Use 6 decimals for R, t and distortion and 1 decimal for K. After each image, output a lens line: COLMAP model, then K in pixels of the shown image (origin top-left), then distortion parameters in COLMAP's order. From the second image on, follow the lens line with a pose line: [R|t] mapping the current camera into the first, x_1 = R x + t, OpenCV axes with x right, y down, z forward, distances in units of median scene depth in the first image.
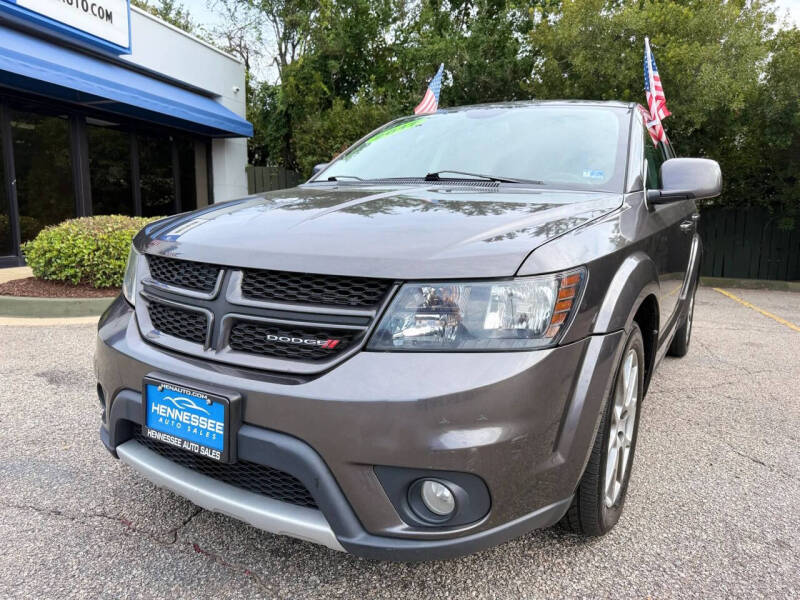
lens RADIAL K [[562.1, 0, 399.8], [0, 562.1, 303.8], [0, 0, 1]] dist [0.062206, -0.081265]
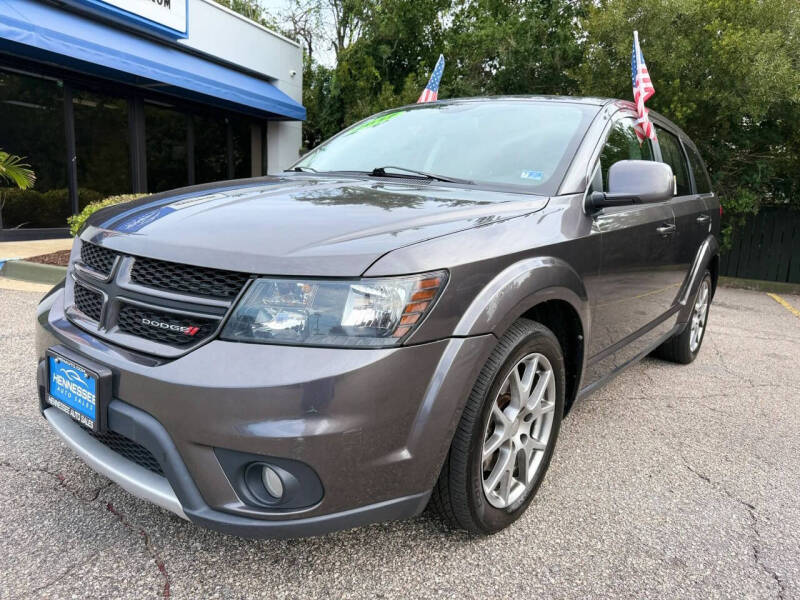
lens RADIAL K [[562.1, 0, 399.8], [0, 562.1, 303.8], [0, 0, 1]] dist [0.062206, -0.081265]
pose [[0.991863, 0.057743, -0.113459, 0.352746], [-0.054756, 0.998071, 0.029275, -0.029620], [0.114930, -0.022824, 0.993111, -0.019860]]
